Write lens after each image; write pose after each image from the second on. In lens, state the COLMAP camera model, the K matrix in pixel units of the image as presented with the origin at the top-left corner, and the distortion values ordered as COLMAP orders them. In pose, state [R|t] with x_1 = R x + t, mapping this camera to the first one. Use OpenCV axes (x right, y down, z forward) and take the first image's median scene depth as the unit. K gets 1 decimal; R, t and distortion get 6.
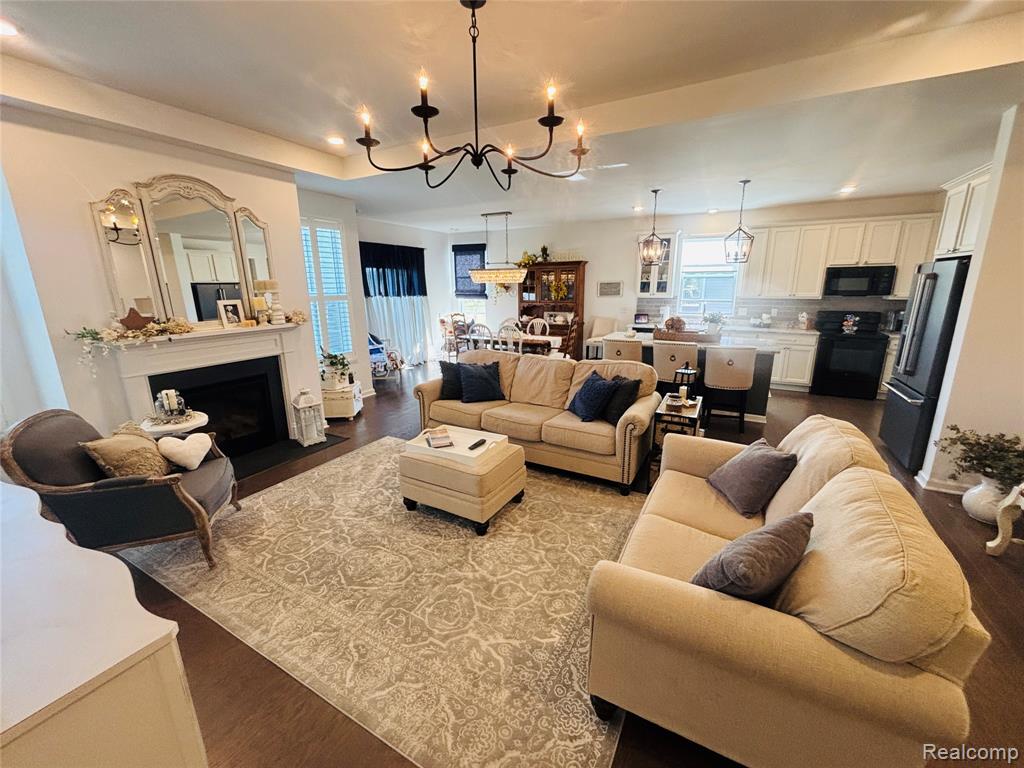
lens RADIAL K [[412.0, 0, 512.0], [0, 412.0, 384.0], [0, 0, 1]] dist [-0.000593, -0.000036]
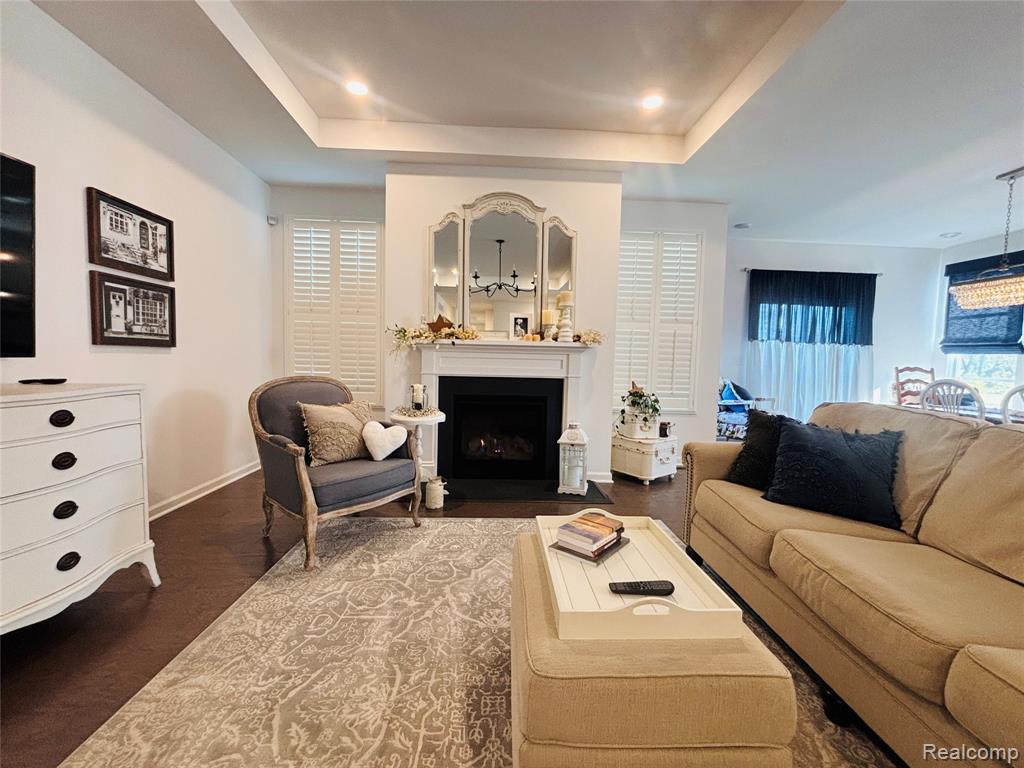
lens RADIAL K [[412.0, 0, 512.0], [0, 412.0, 384.0], [0, 0, 1]] dist [-0.000593, -0.000036]
pose [[0.515397, 0.077376, -0.853451, 0.116215], [-0.230414, 0.971753, -0.051045, 0.008963], [0.825394, 0.222956, 0.518667, 0.476712]]
